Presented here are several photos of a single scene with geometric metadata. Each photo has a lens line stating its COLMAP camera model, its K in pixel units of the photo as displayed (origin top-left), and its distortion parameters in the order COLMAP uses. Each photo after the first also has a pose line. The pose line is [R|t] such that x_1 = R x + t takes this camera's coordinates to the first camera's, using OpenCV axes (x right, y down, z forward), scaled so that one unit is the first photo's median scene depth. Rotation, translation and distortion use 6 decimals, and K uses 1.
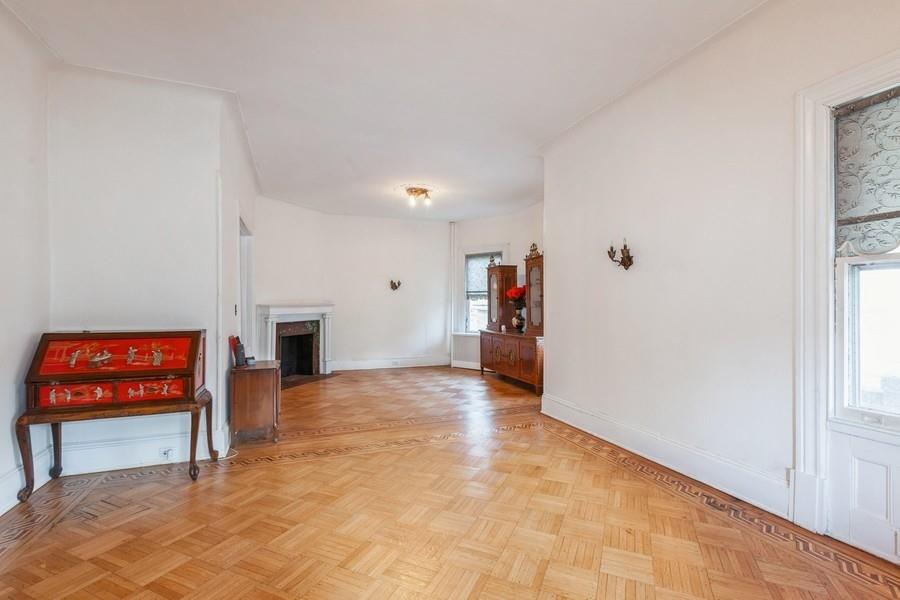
lens RADIAL K [[410.9, 0, 450.4], [0, 410.9, 310.9], [0, 0, 1]] dist [-0.000042, -0.000030]
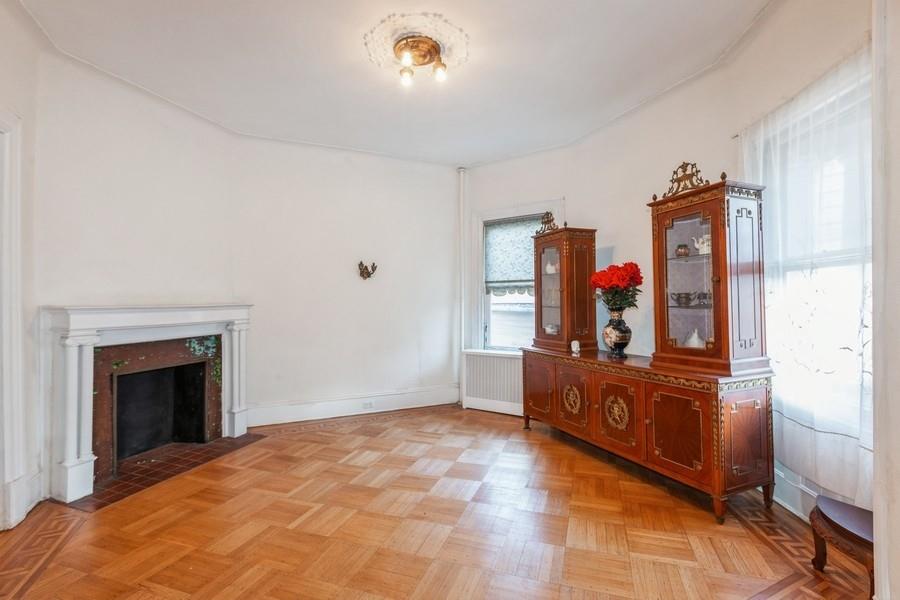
lens RADIAL K [[407.8, 0, 450.0], [0, 407.8, 300.0], [0, 0, 1]] dist [0.000282, 0.000030]
pose [[0.997221, -0.007186, 0.074159, -0.066545], [0.009144, 0.999618, -0.026092, -0.005461], [-0.073943, 0.026698, 0.996905, 0.460136]]
